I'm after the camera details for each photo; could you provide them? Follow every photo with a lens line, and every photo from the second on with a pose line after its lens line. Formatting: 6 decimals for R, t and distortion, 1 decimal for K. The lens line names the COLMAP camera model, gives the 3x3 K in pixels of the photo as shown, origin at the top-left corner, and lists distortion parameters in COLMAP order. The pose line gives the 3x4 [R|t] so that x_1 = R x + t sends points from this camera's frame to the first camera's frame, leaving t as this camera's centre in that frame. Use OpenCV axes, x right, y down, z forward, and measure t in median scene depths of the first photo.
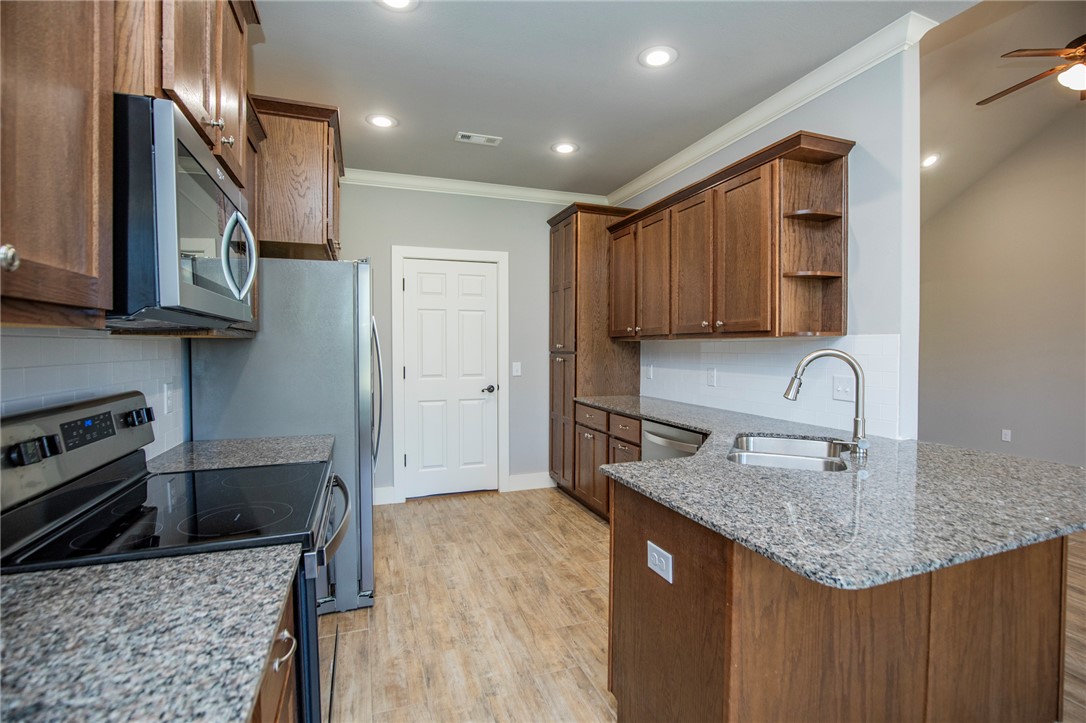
lens RADIAL K [[504.3, 0, 548.8], [0, 504.3, 357.9], [0, 0, 1]] dist [-0.030445, 0.004488]
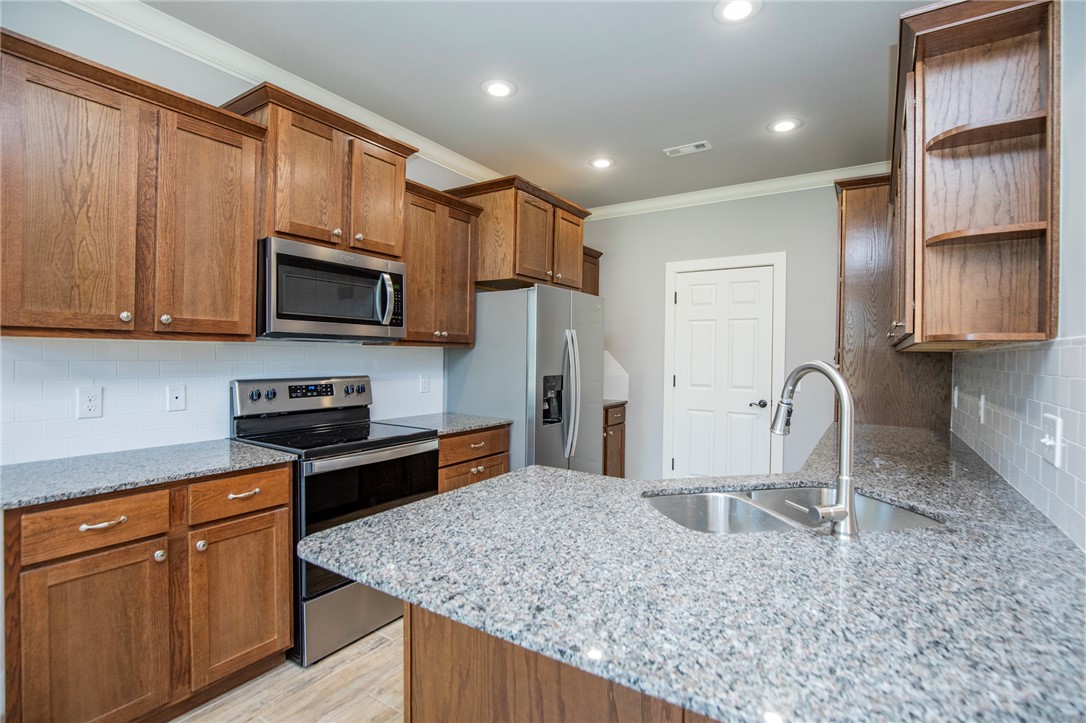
lens RADIAL K [[504.3, 0, 554.3], [0, 504.3, 357.0], [0, 0, 1]] dist [-0.030445, 0.004488]
pose [[0.601499, 0.012564, -0.798775, 0.546930], [-0.032900, 0.999418, -0.009055, -0.004097], [0.798196, 0.031726, 0.601562, 0.215073]]
